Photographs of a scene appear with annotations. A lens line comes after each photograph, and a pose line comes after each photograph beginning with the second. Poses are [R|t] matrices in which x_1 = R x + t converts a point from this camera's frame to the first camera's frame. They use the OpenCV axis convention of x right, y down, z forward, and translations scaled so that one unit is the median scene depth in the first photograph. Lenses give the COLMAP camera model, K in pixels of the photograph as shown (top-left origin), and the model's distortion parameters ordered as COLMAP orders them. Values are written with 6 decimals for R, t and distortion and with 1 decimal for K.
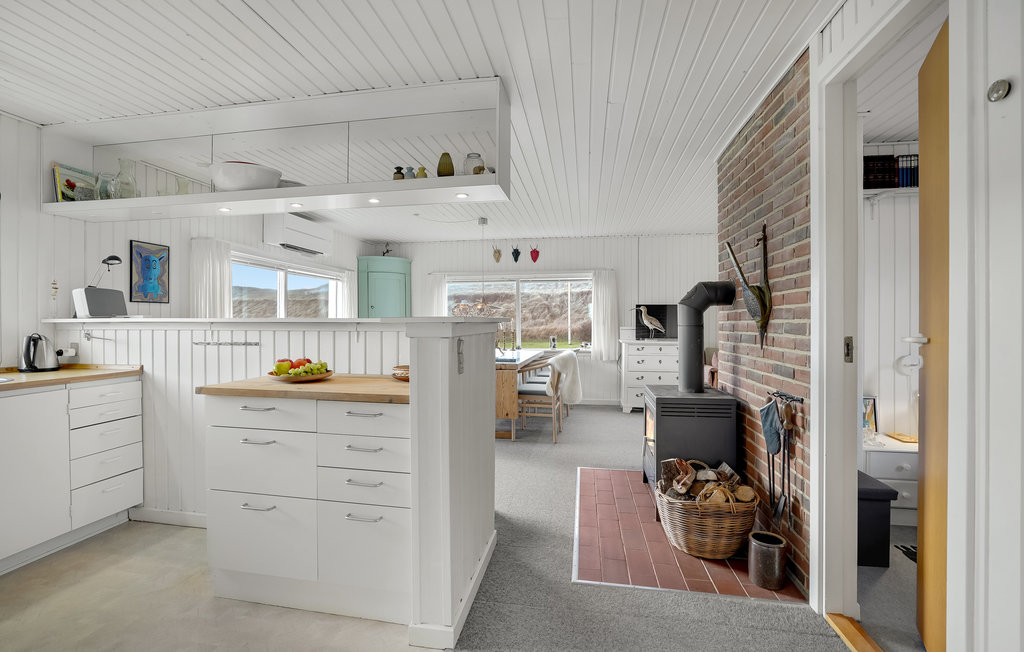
lens RADIAL K [[469.7, 0, 505.2], [0, 469.7, 319.6], [0, 0, 1]] dist [-0.014864, 0.001979]
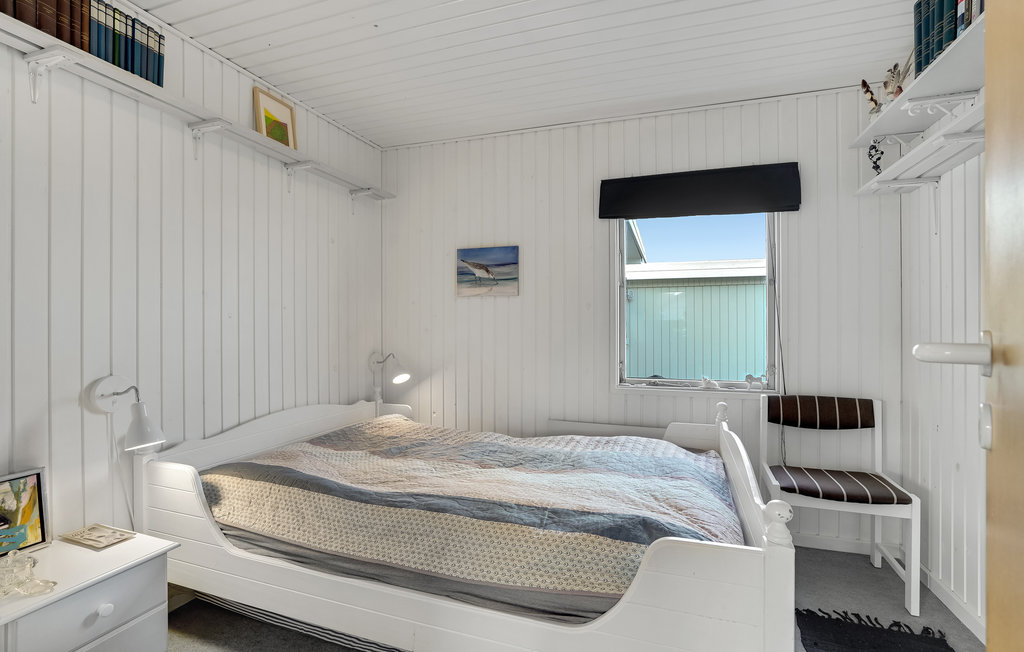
lens RADIAL K [[469.7, 0, 512.0], [0, 469.7, 326.6], [0, 0, 1]] dist [-0.014864, 0.001979]
pose [[0.155742, -0.005008, 0.987785, 0.397660], [-0.000489, 0.999987, 0.005147, 0.015297], [-0.987798, -0.001285, 0.155737, 0.441897]]
